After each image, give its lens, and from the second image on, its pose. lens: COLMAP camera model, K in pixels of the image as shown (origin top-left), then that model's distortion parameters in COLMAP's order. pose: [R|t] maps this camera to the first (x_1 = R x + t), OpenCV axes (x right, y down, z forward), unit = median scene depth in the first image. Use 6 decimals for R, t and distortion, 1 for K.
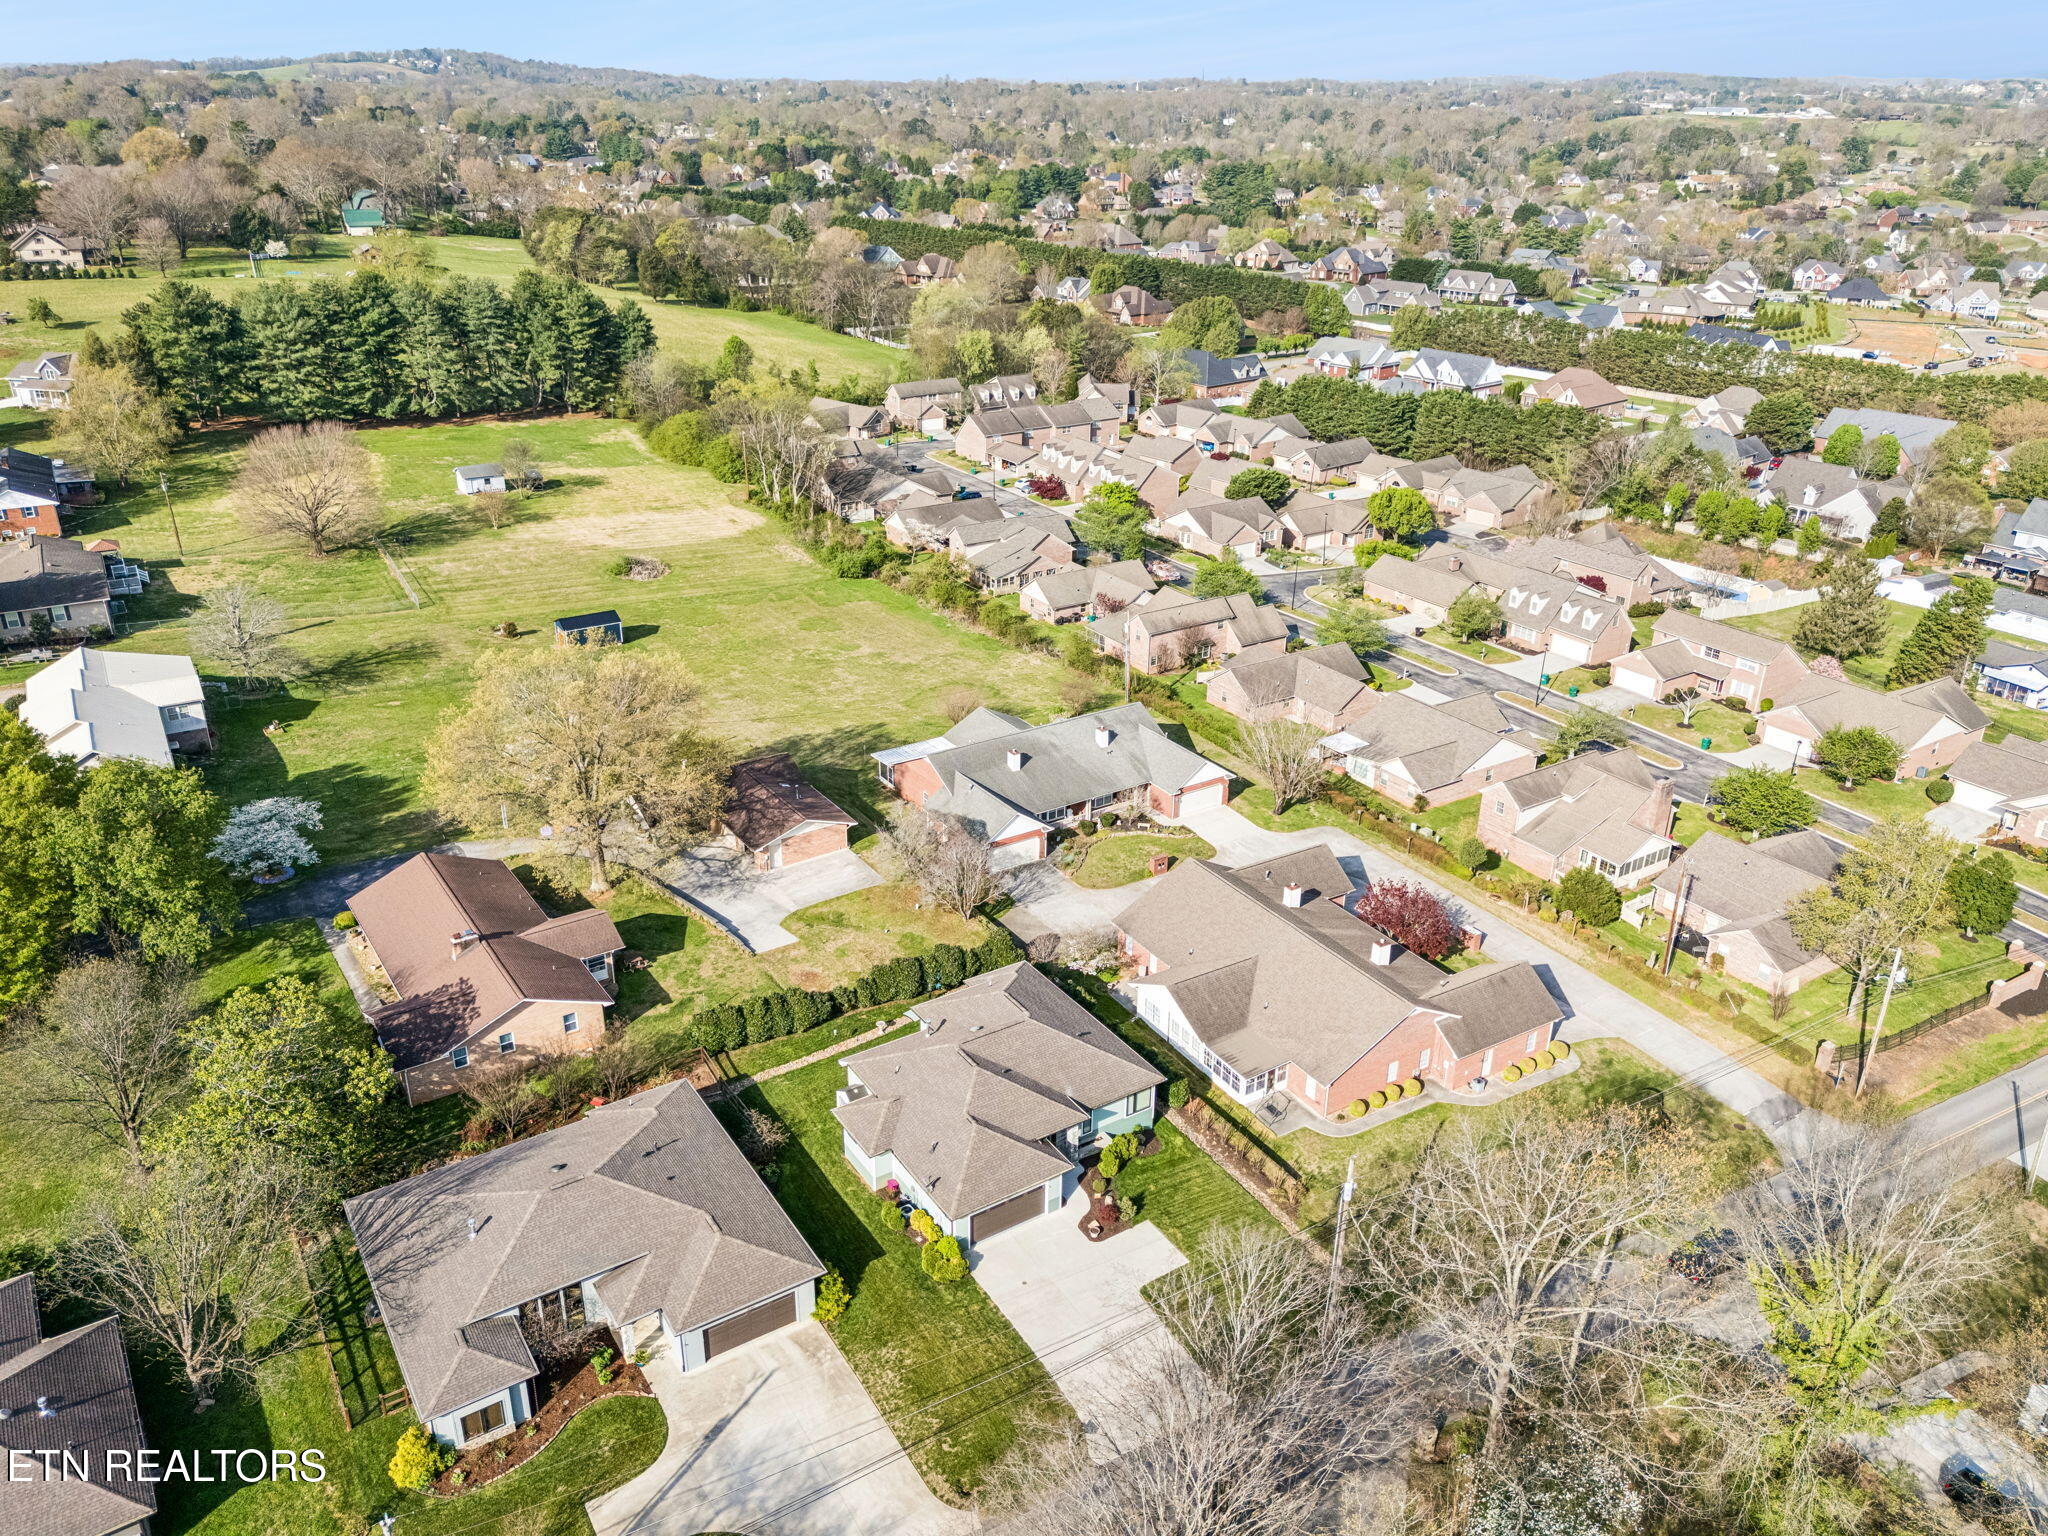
lens RADIAL K [[1511.8, 0, 1024.0], [0, 1511.8, 768.0], [0, 0, 1]] dist [0.084432, -0.092411]
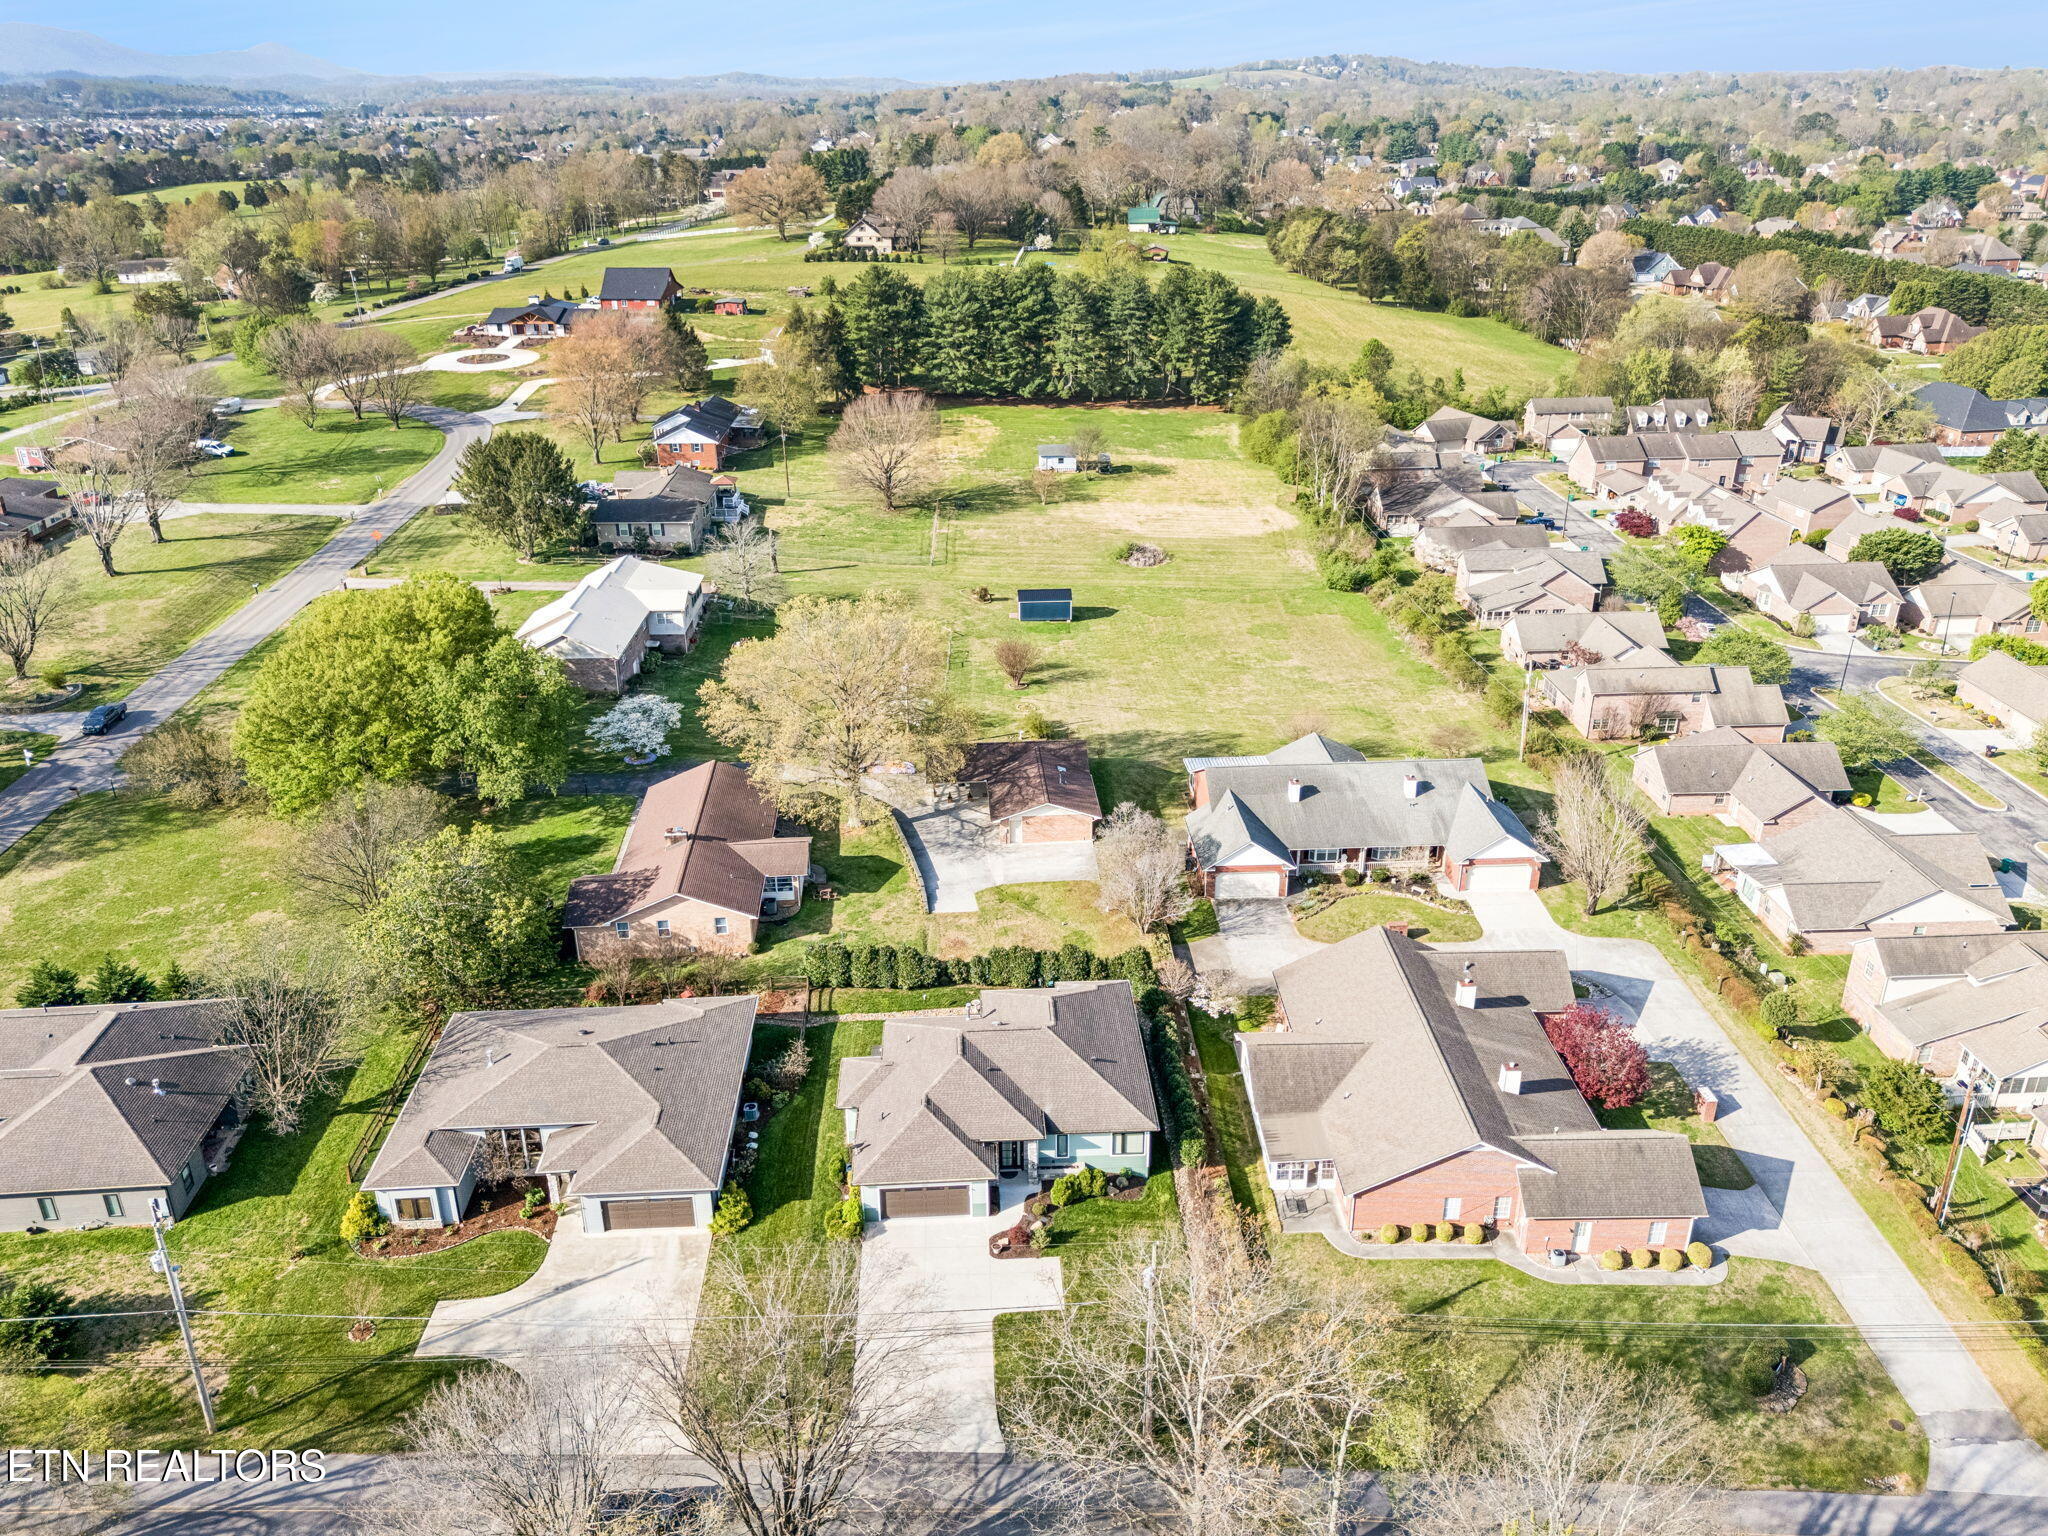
lens RADIAL K [[1536.7, 0, 1024.0], [0, 1536.7, 768.0], [0, 0, 1]] dist [0.071163, -0.067362]
pose [[0.865874, 0.189200, -0.463105, 0.168458], [-0.191819, 0.980534, 0.041948, -0.015617], [0.462027, 0.052510, 0.885310, 0.040651]]
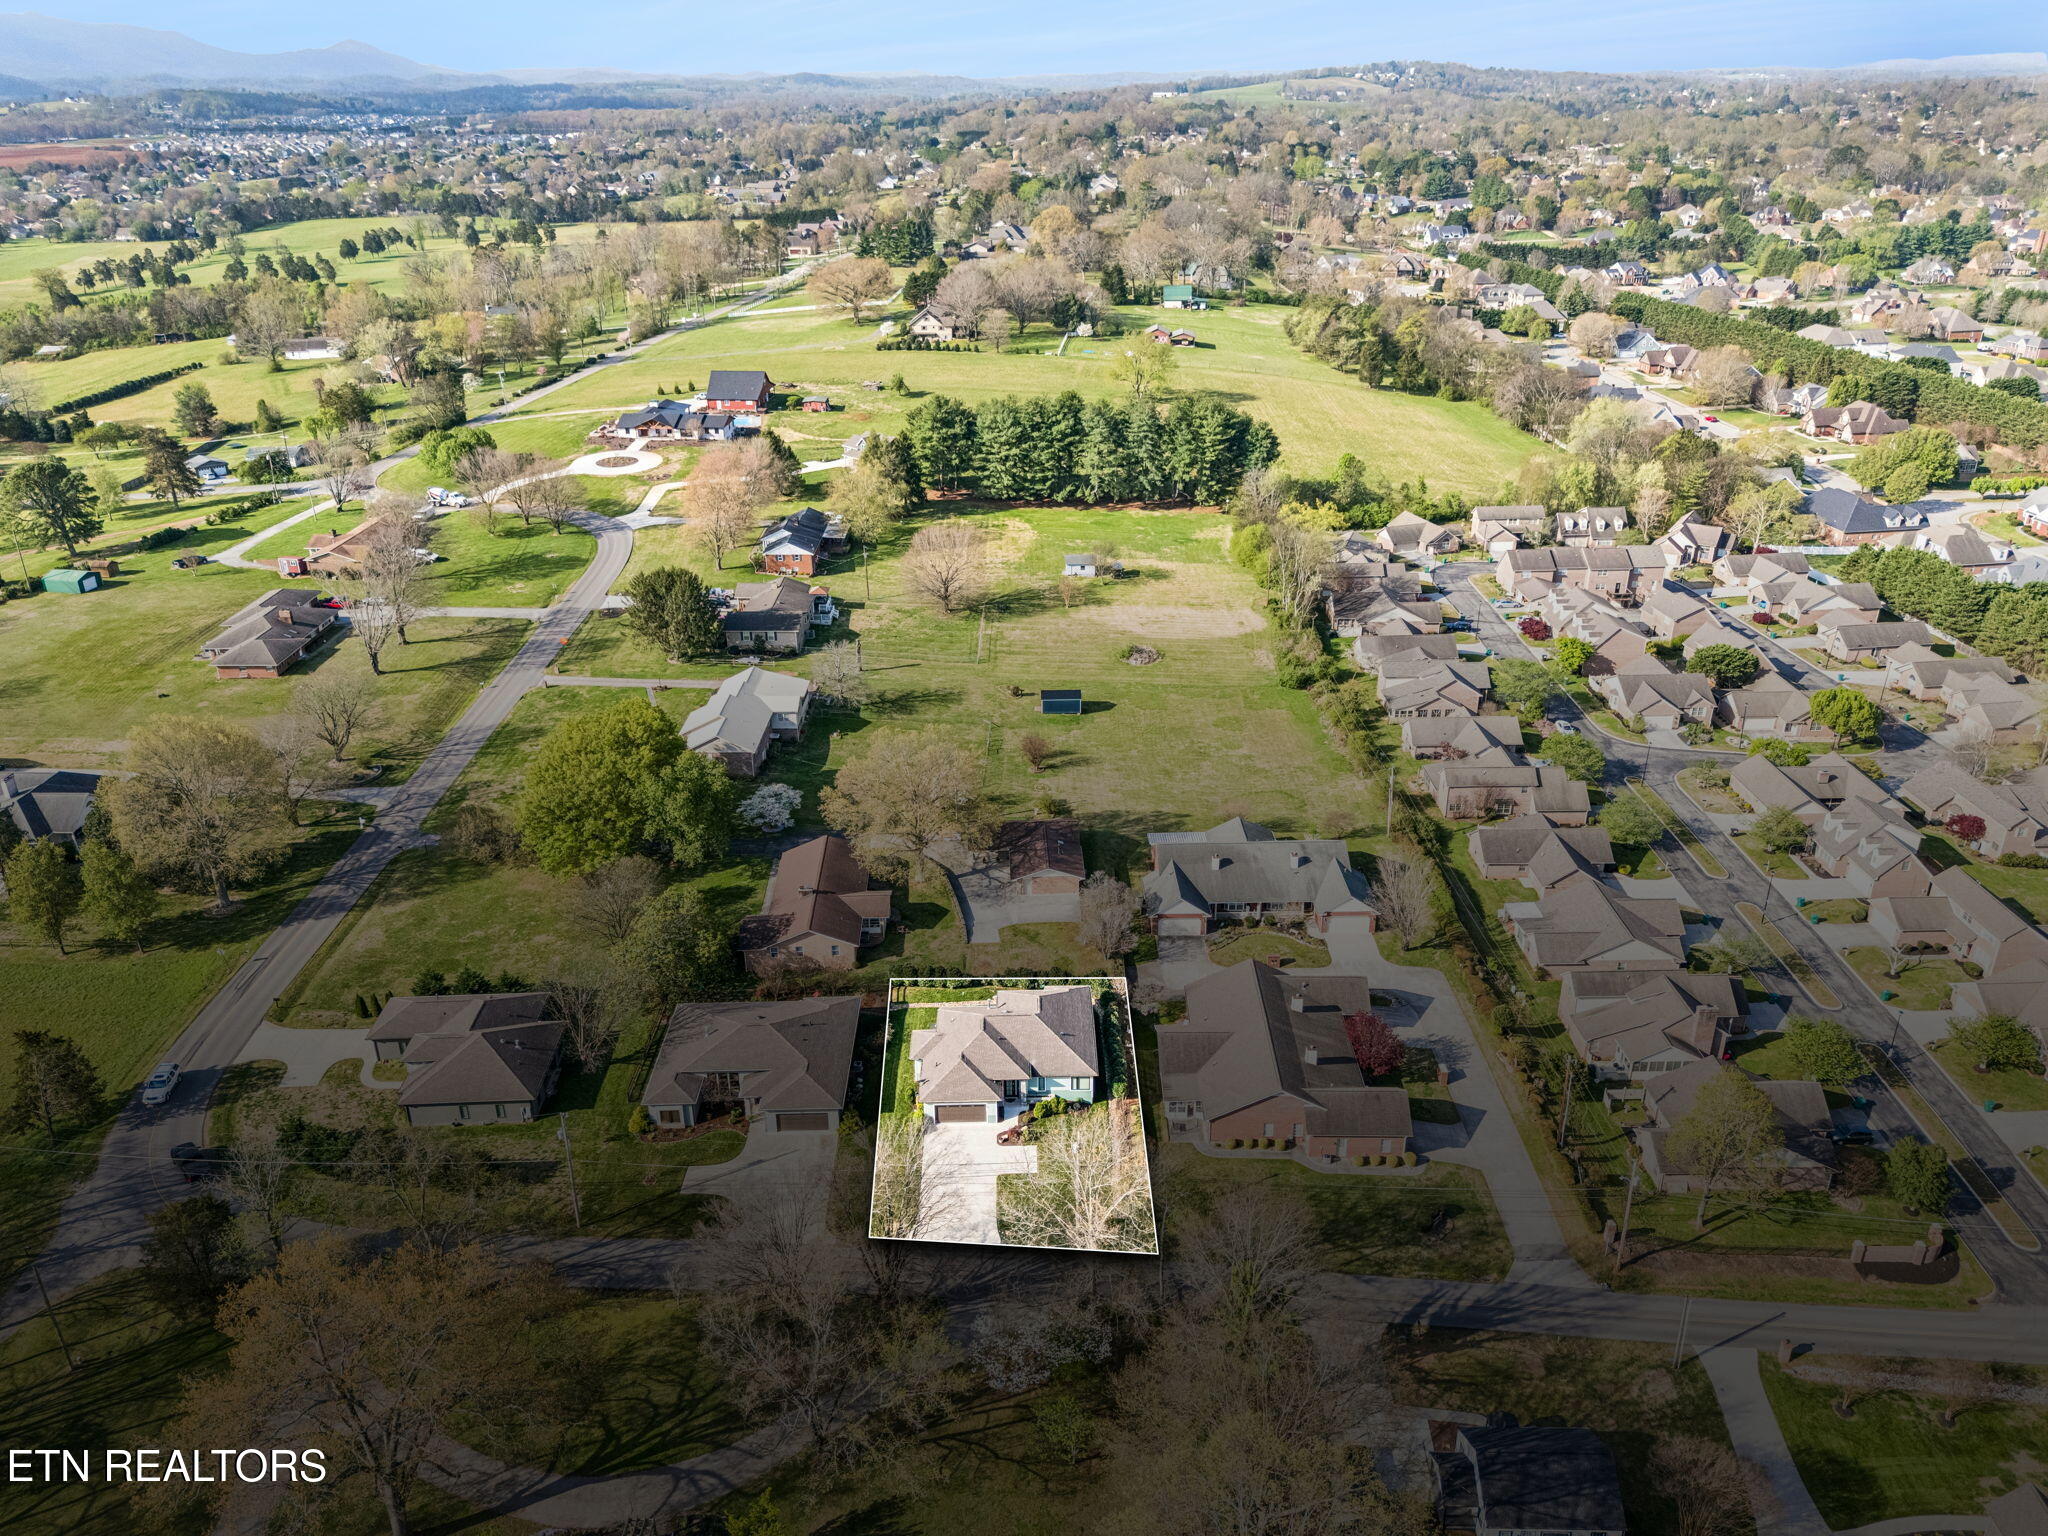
lens RADIAL K [[1511.8, 0, 1024.0], [0, 1511.8, 768.0], [0, 0, 1]] dist [0.084432, -0.092411]
pose [[0.846711, 0.202404, -0.492049, 0.299360], [-0.202251, 0.977833, 0.054200, -0.075796], [0.492112, 0.053626, 0.868879, -0.179845]]
